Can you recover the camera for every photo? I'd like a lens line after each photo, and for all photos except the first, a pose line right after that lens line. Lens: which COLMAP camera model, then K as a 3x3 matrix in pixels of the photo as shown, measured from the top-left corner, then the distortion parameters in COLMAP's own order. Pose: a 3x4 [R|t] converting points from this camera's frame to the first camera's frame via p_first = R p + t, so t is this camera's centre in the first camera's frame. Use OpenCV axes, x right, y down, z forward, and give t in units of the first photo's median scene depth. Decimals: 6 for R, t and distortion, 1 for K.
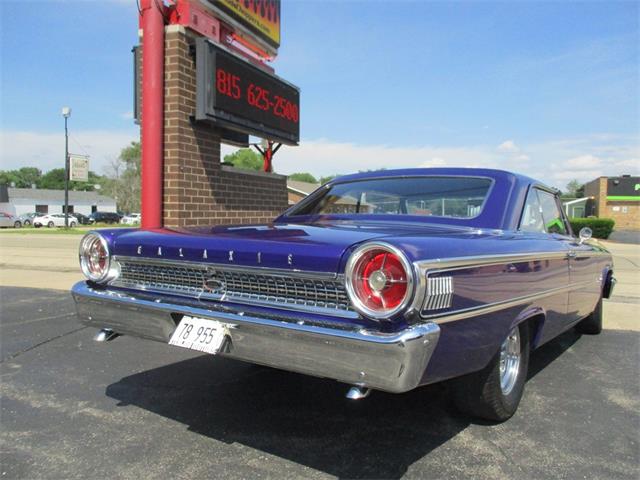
lens RADIAL K [[539.1, 0, 322.8], [0, 539.1, 239.9], [0, 0, 1]] dist [-0.024674, 0.012542]
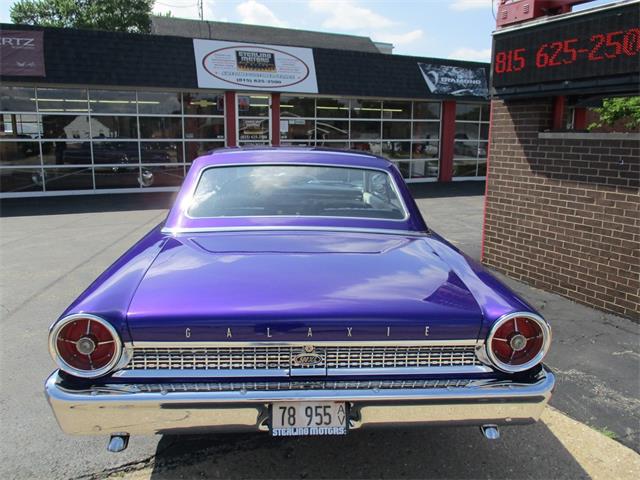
lens RADIAL K [[540.4, 0, 324.2], [0, 540.4, 239.5], [0, 0, 1]] dist [-0.016497, 0.001222]
pose [[-0.700475, 0.116796, -0.704055, 0.828432], [-0.058188, 0.973887, 0.219451, -0.138534], [0.711301, 0.194687, -0.675387, 1.404182]]
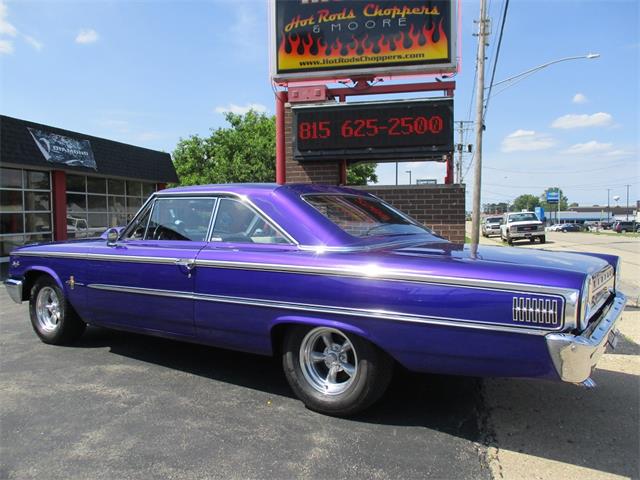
lens RADIAL K [[540.4, 0, 324.2], [0, 540.4, 239.5], [0, 0, 1]] dist [-0.016497, 0.001222]
pose [[0.129854, 0.025560, -0.991204, 1.115946], [-0.042794, 0.998881, 0.020151, -0.031161], [0.990609, 0.039801, 0.130803, 0.773697]]
